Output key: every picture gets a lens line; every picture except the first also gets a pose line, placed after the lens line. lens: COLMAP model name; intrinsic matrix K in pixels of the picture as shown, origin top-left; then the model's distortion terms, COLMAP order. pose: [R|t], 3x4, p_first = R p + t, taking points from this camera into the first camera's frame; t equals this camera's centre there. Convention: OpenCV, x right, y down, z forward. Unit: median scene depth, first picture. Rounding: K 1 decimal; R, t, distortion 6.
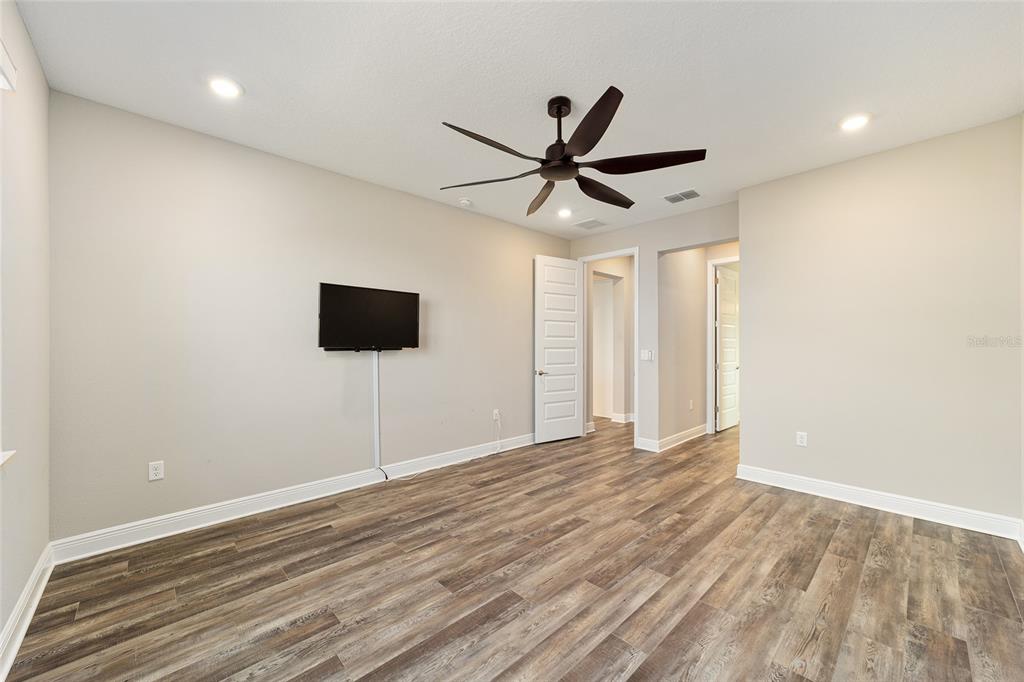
lens RADIAL K [[390.9, 0, 510.8], [0, 390.9, 342.4], [0, 0, 1]] dist [-0.015350, 0.008793]
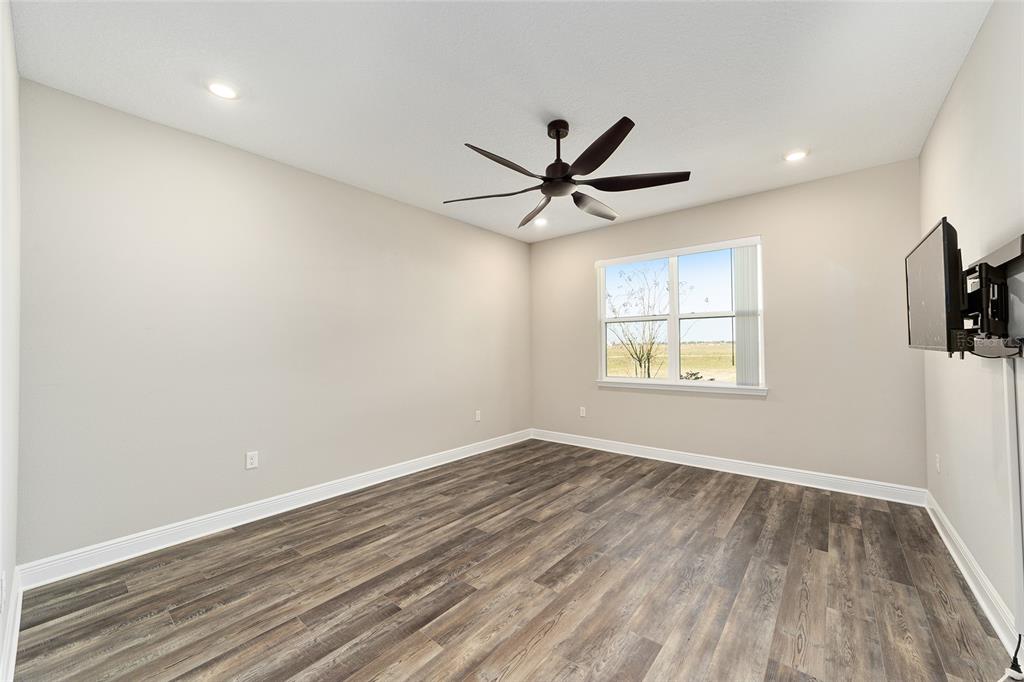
lens RADIAL K [[390.9, 0, 510.8], [0, 390.9, 342.4], [0, 0, 1]] dist [-0.015350, 0.008793]
pose [[-0.992491, 0.007430, -0.122094, 0.389074], [0.009675, 0.999795, -0.017811, 0.009609], [0.121936, -0.018858, -0.992359, 2.028652]]
